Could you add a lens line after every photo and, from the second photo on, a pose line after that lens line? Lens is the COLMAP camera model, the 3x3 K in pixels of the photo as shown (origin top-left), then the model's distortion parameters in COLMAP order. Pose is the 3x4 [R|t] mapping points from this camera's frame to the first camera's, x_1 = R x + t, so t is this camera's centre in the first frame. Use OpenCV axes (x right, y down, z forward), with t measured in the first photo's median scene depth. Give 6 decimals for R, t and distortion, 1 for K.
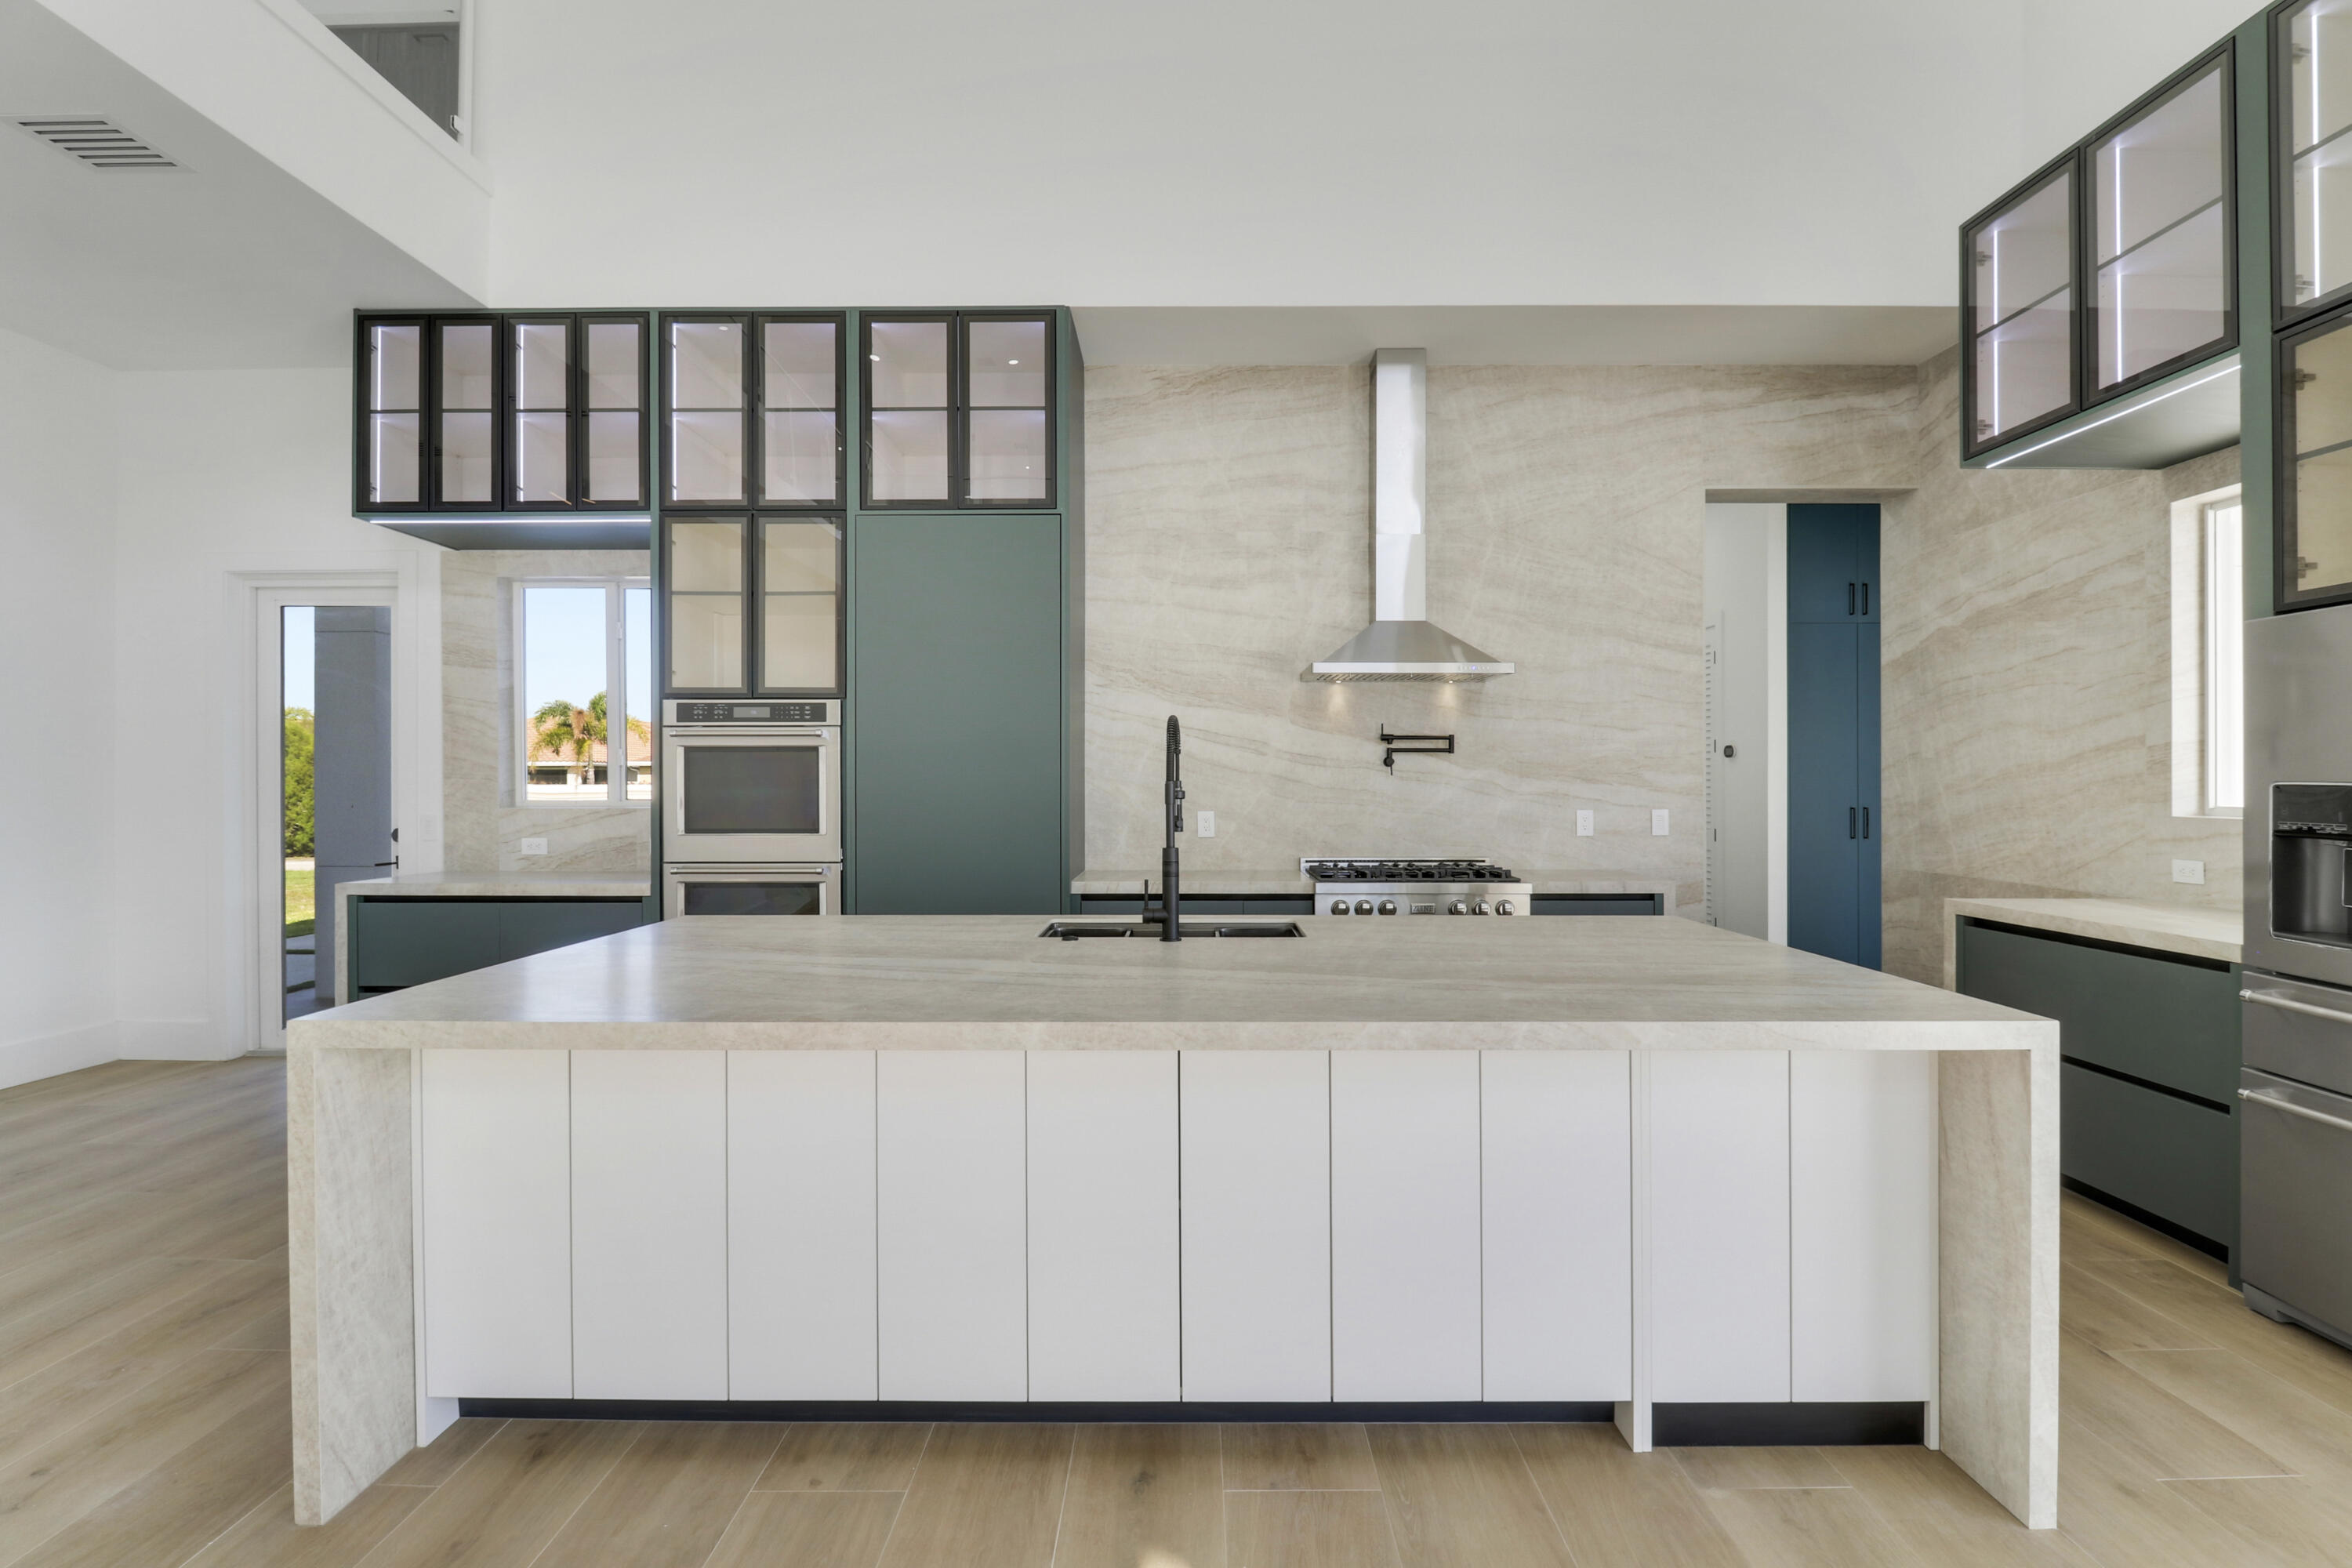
lens RADIAL K [[1102.2, 0, 1194.1], [0, 1102.2, 780.8], [0, 0, 1]] dist [-0.002302, -0.009823]
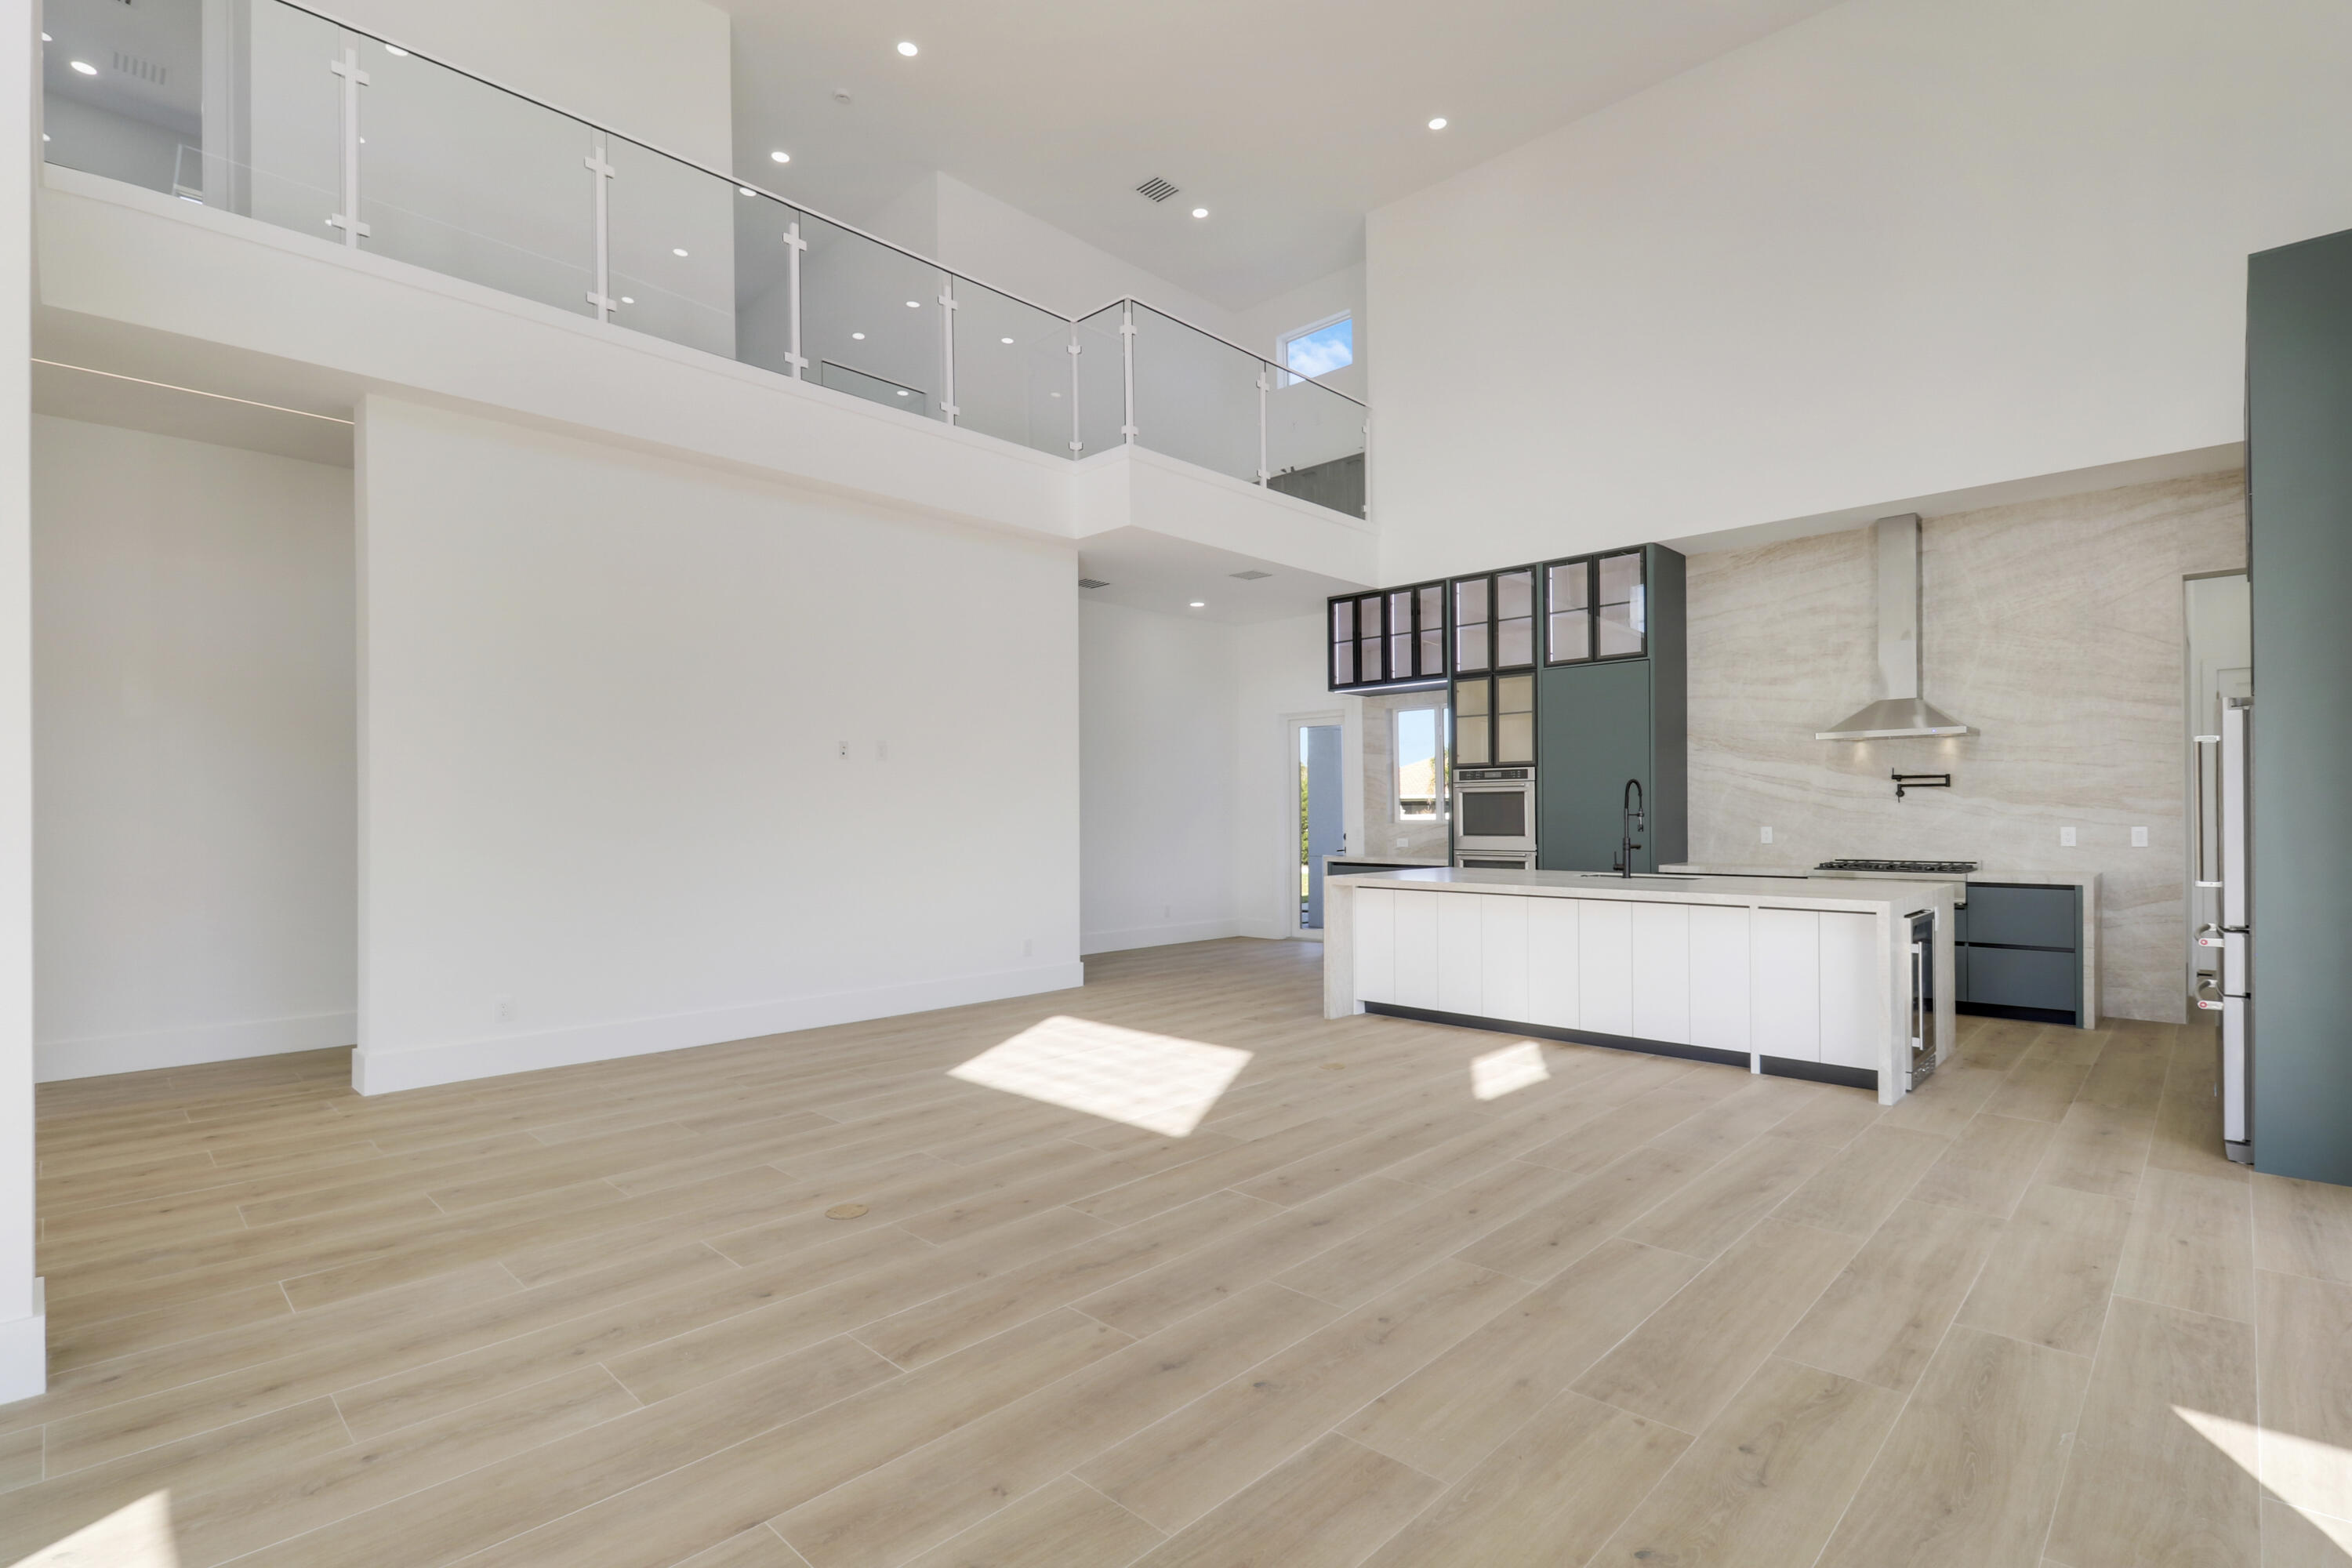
lens RADIAL K [[1102.2, 0, 1185.0], [0, 1102.2, 823.2], [0, 0, 1]] dist [-0.002302, -0.009823]
pose [[0.719204, 0.002008, -0.694796, 0.514091], [0.007903, 0.999907, 0.011070, -0.001121], [0.694754, -0.013453, 0.719122, -0.723237]]
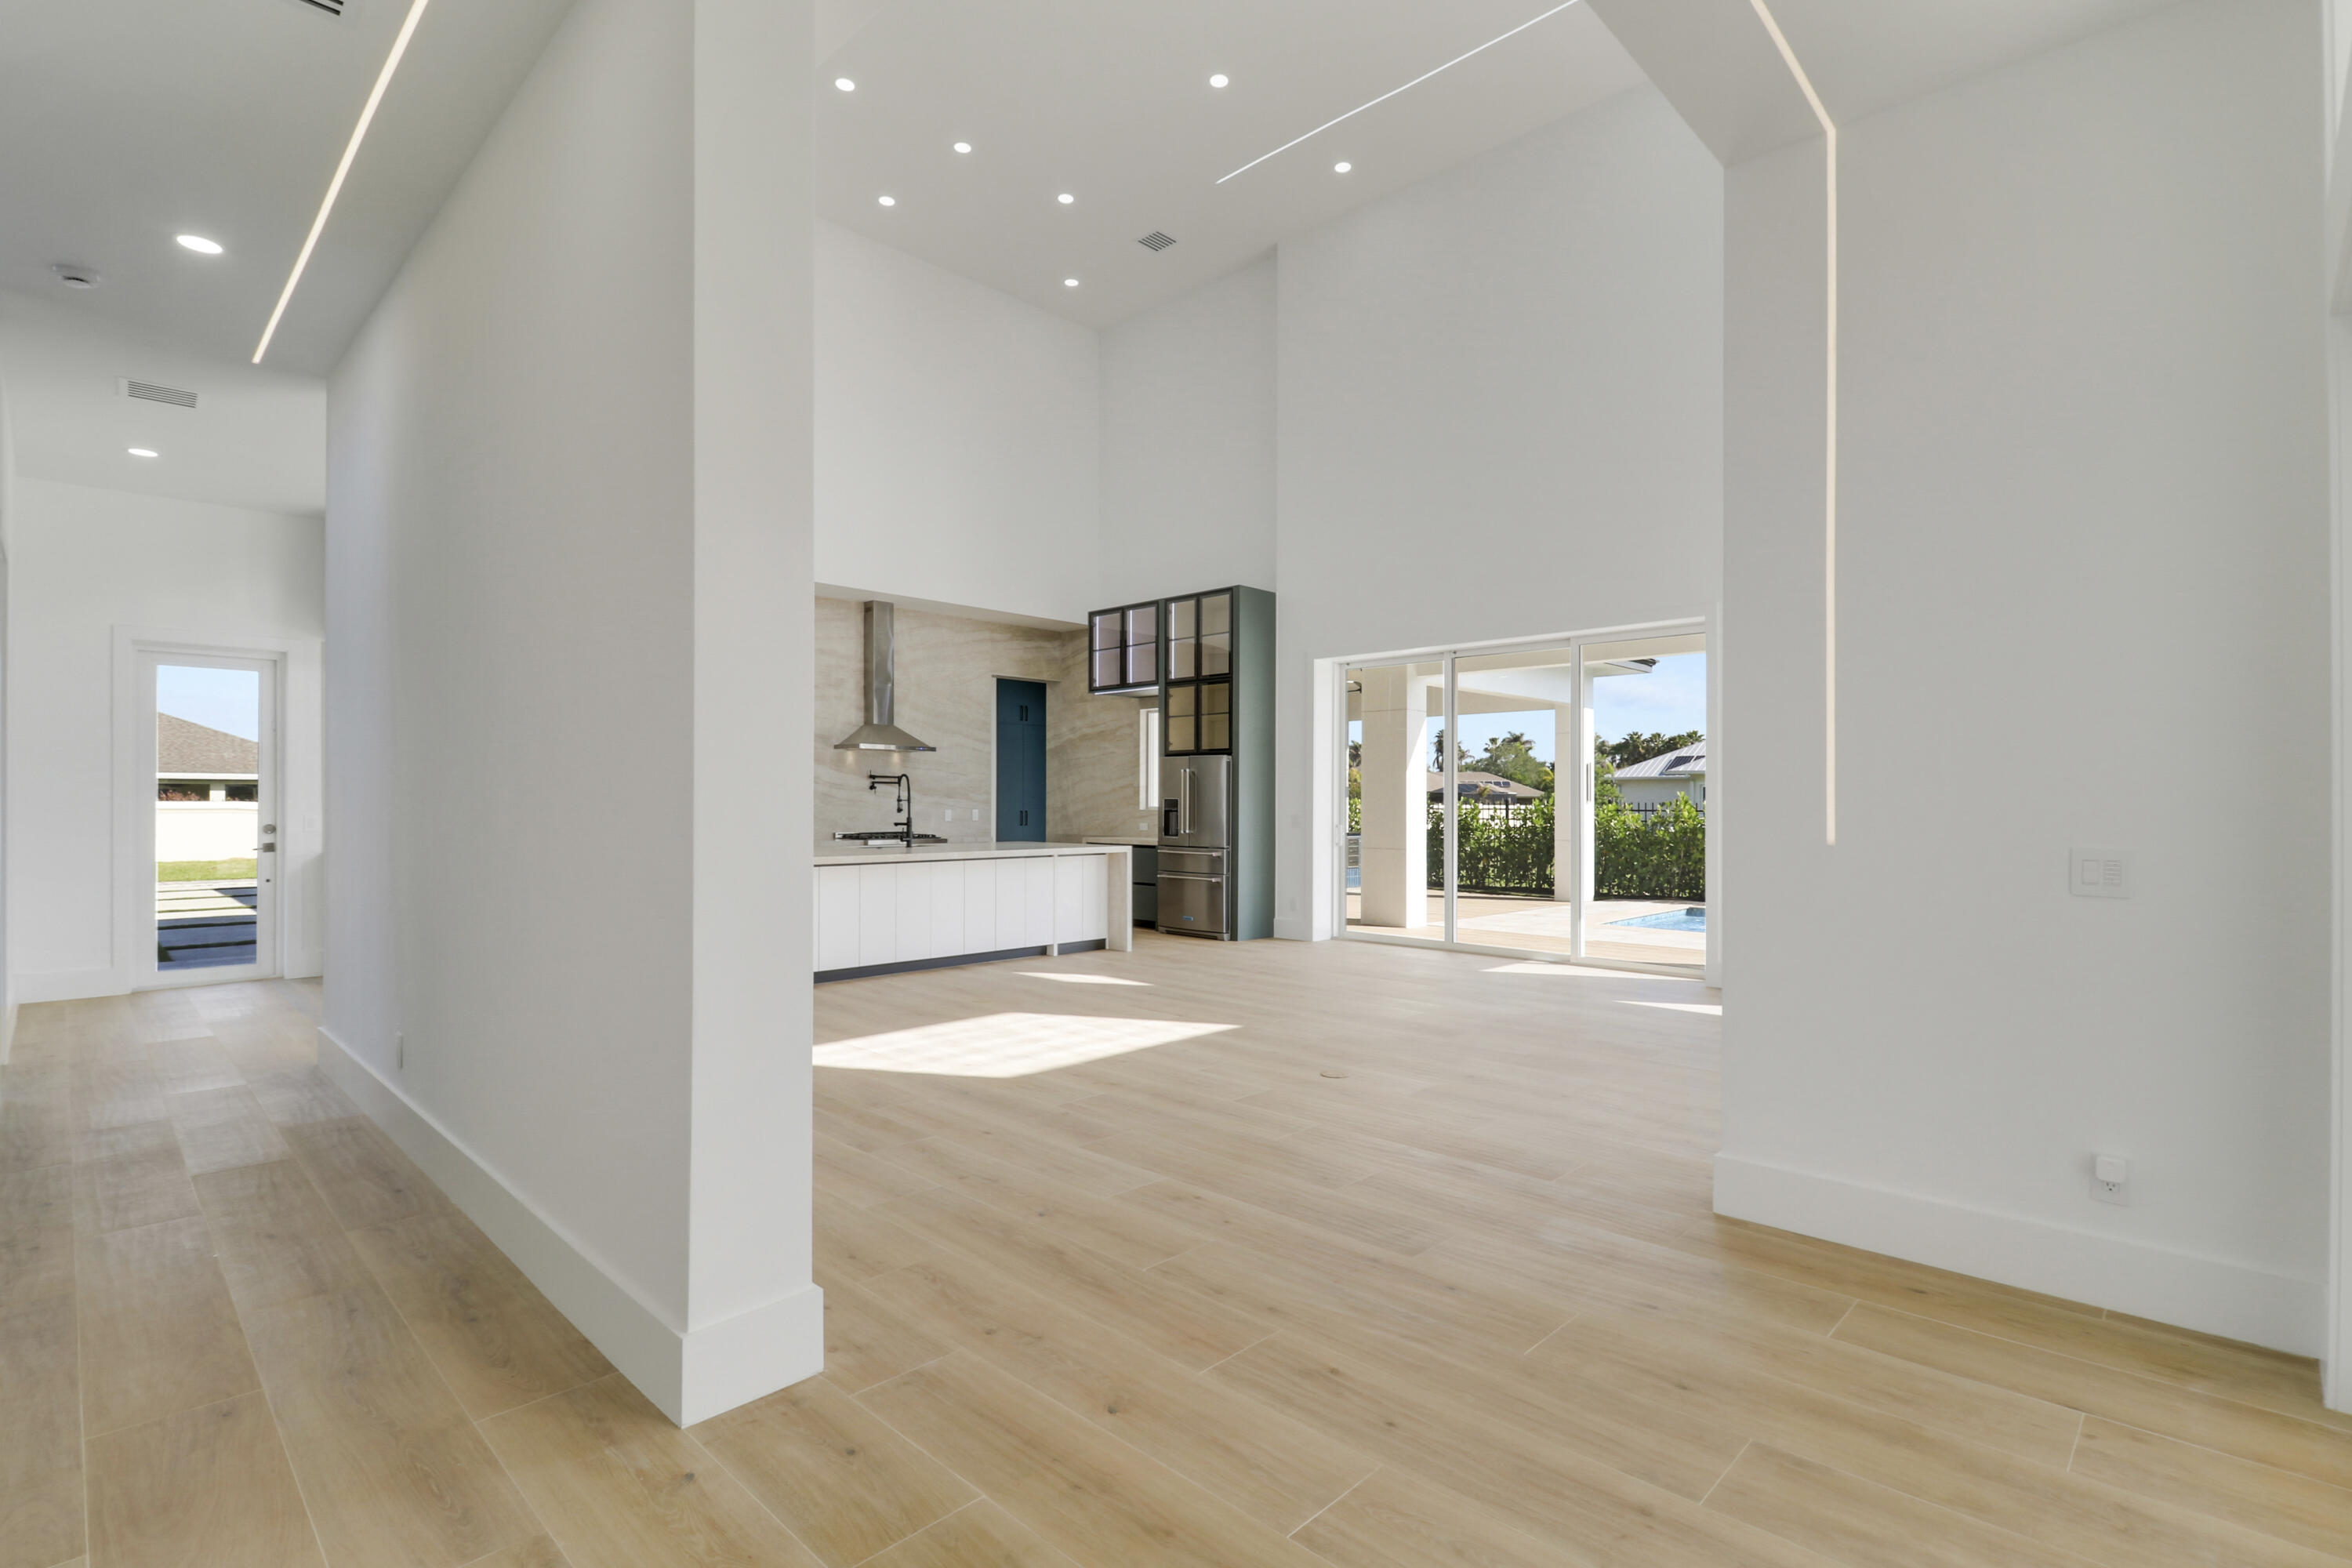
lens RADIAL K [[1102.2, 0, 1164.8], [0, 1102.2, 822.3], [0, 0, 1]] dist [-0.002302, -0.009823]
pose [[0.708907, -0.008295, 0.705253, -0.960245], [-0.006013, 0.999823, 0.017803, 0.009215], [-0.705276, -0.016861, 0.708732, -0.965929]]
